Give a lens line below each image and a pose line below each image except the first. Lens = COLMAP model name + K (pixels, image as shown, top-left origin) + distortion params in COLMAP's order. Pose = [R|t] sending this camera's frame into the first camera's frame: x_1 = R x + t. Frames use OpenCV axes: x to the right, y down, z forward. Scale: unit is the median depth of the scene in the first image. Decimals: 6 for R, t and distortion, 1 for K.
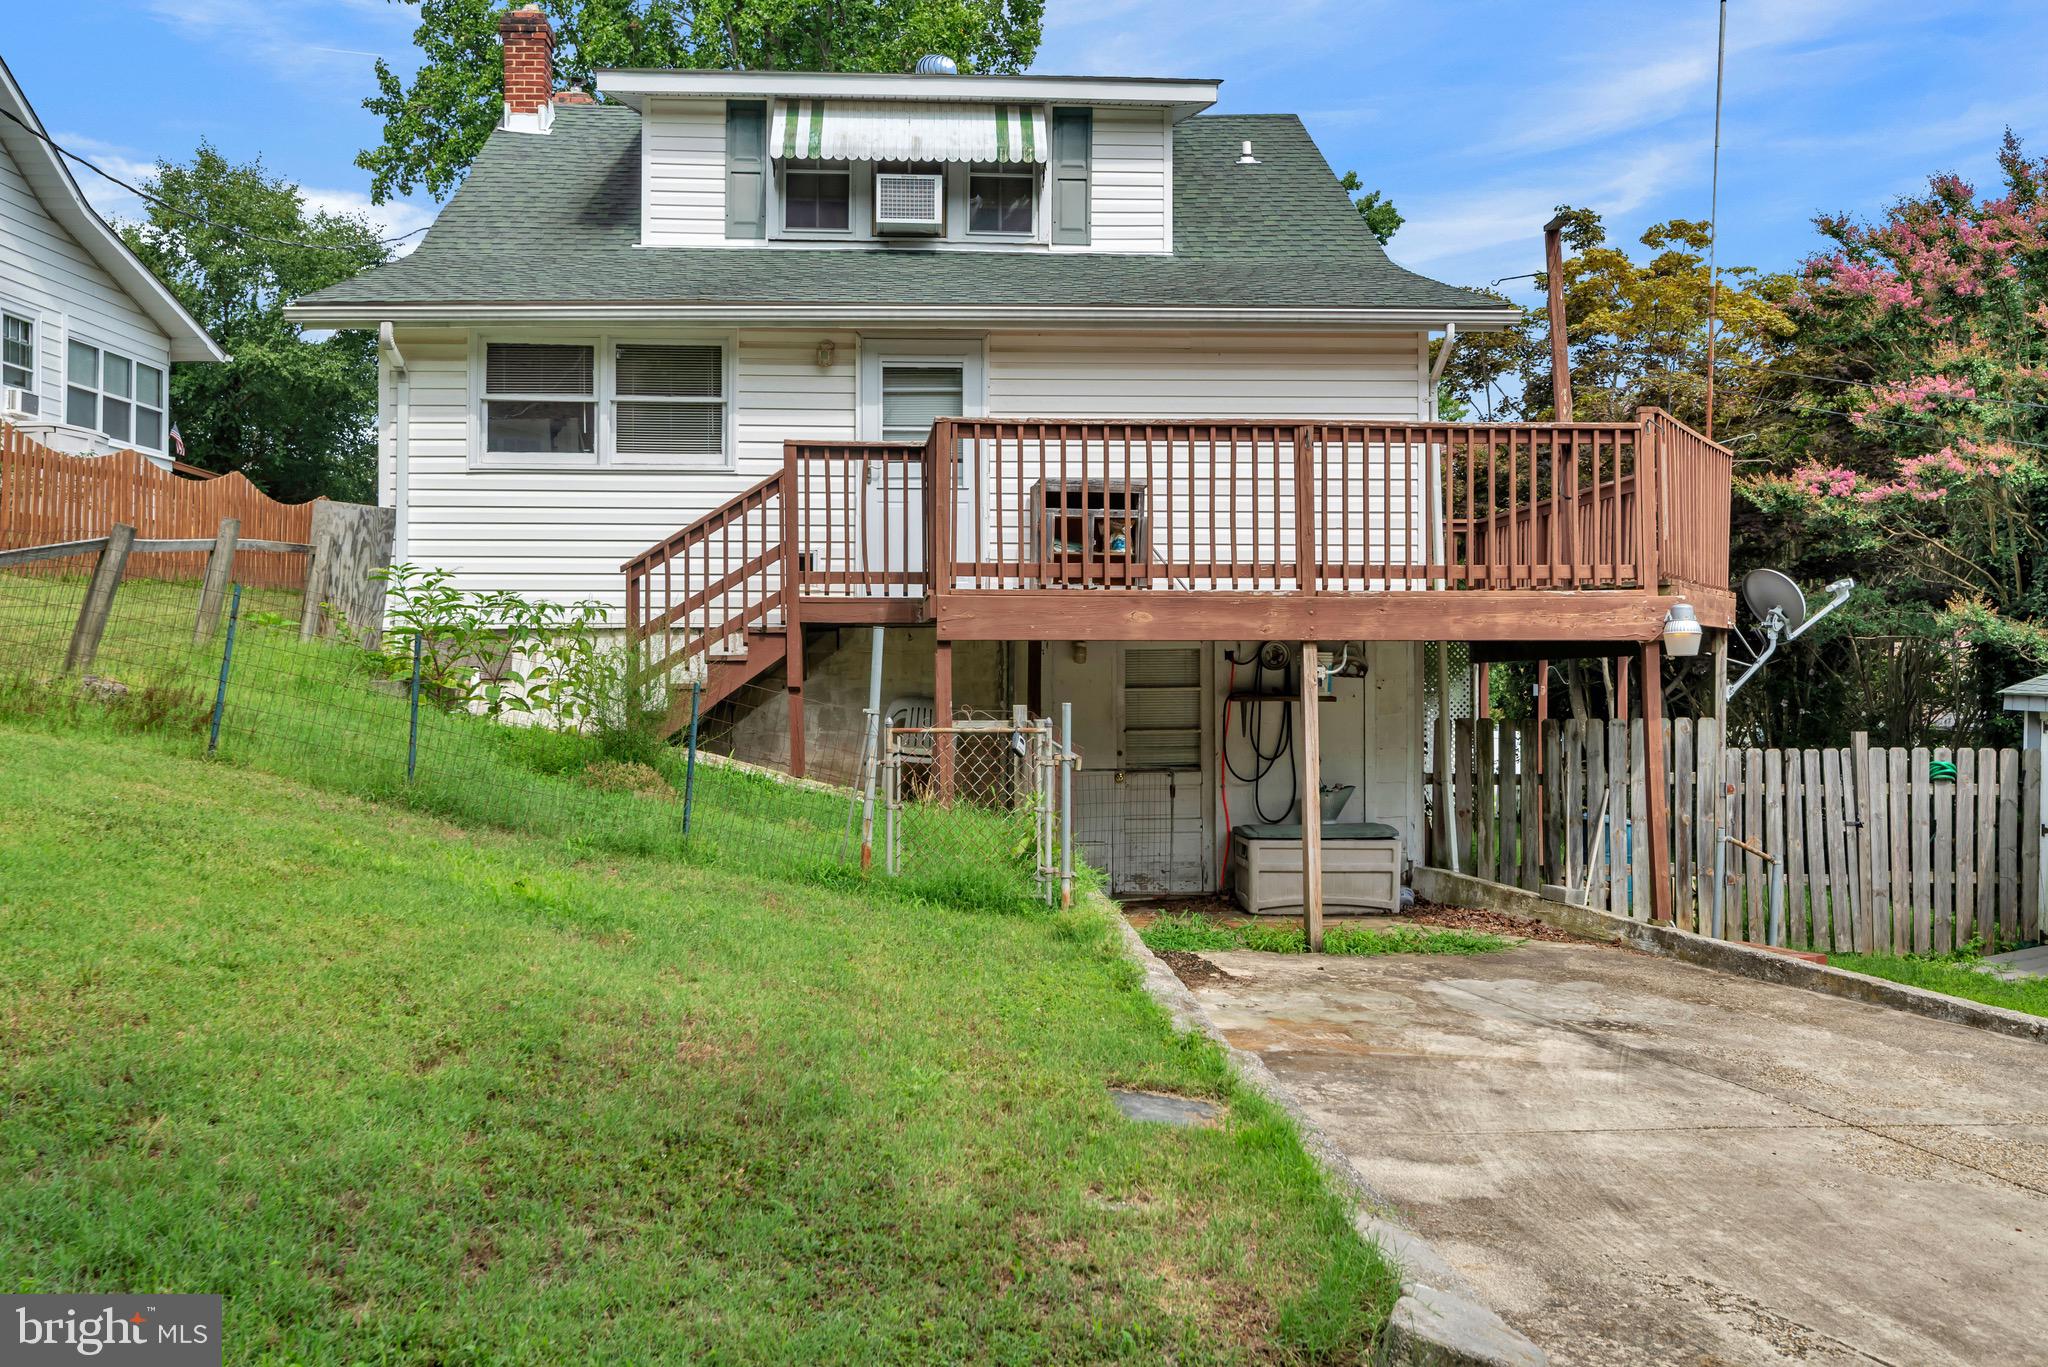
lens RADIAL K [[1839.0, 0, 1024.0], [0, 1839.0, 683.5], [0, 0, 1]] dist [0.025870, 0.004570]
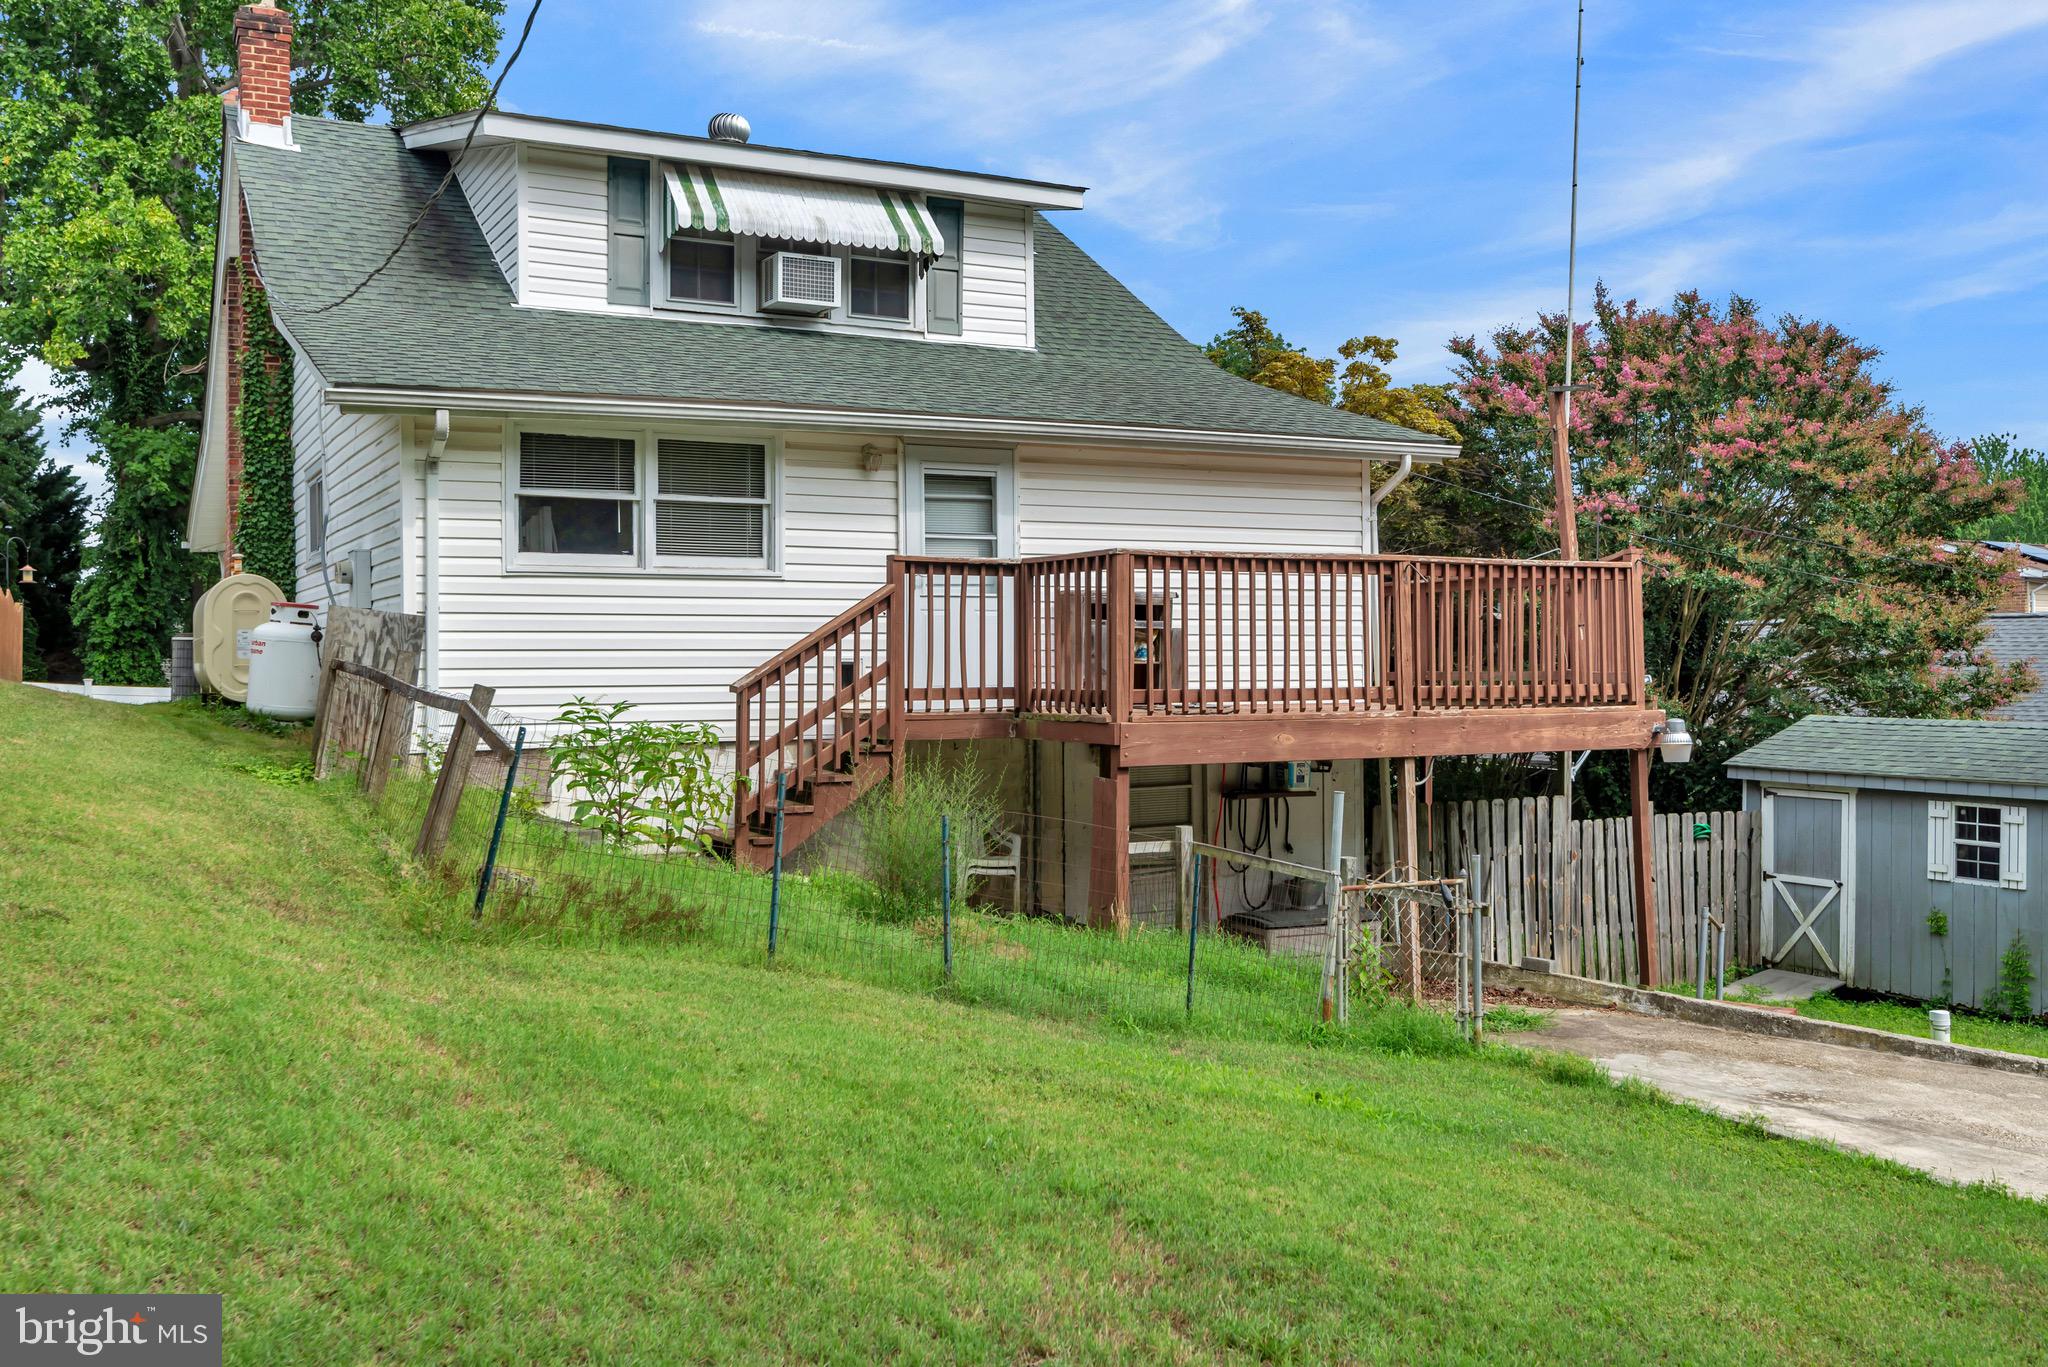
lens RADIAL K [[1839.0, 0, 1024.0], [0, 1839.0, 683.5], [0, 0, 1]] dist [0.025870, 0.004570]
pose [[0.916203, -0.008600, 0.400623, -0.406247], [0.007638, 0.999963, 0.003999, -0.059722], [-0.400642, -0.000604, 0.916234, 0.067295]]
